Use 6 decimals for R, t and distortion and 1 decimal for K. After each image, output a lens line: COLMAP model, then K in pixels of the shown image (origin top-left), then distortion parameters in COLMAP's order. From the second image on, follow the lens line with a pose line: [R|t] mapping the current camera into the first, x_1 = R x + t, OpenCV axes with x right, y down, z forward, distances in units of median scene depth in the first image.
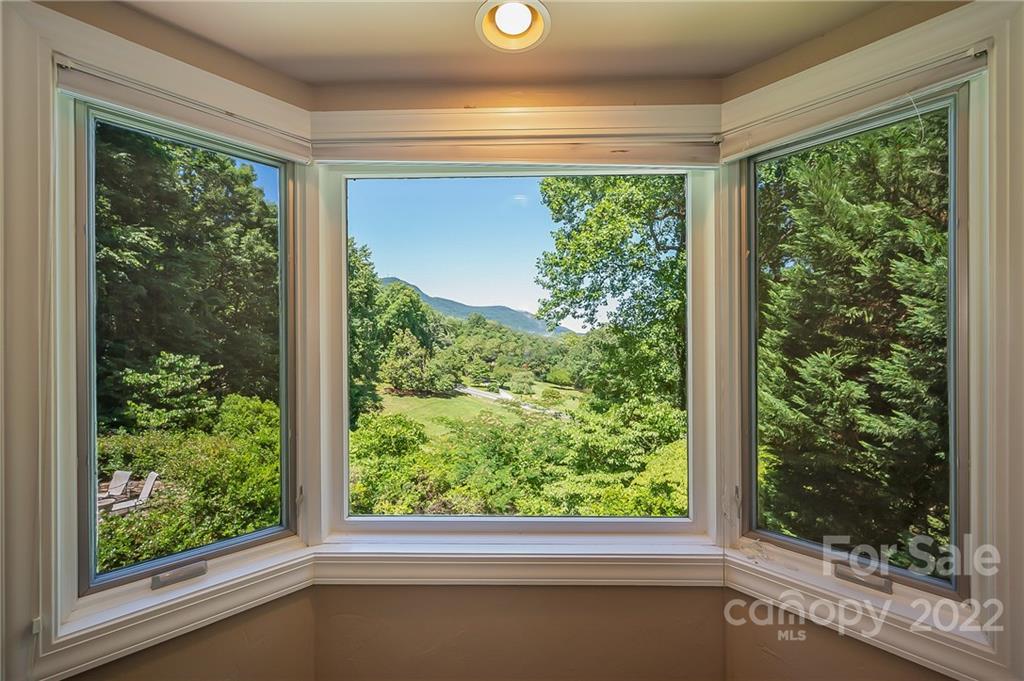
lens RADIAL K [[407.2, 0, 514.7], [0, 407.2, 346.8], [0, 0, 1]] dist [0.000051, 0.000307]
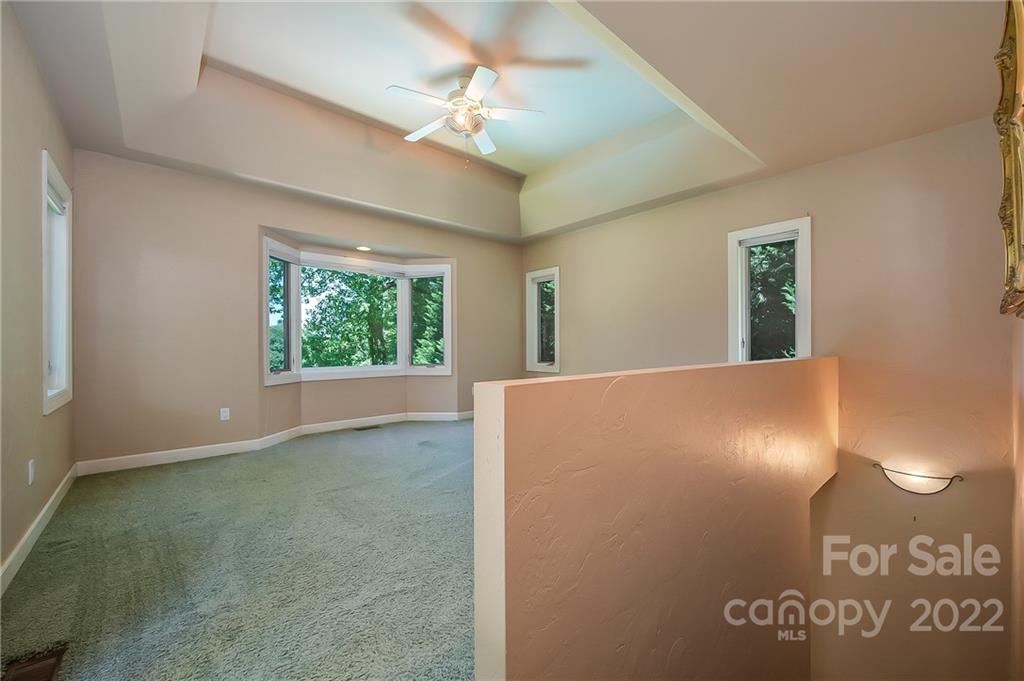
lens RADIAL K [[407.2, 0, 513.1], [0, 407.2, 344.3], [0, 0, 1]] dist [0.000051, 0.000307]
pose [[0.737507, 0.003381, 0.675331, -0.221144], [0.000143, 0.999987, -0.005162, 0.031576], [-0.675340, 0.003903, 0.737497, -0.419558]]
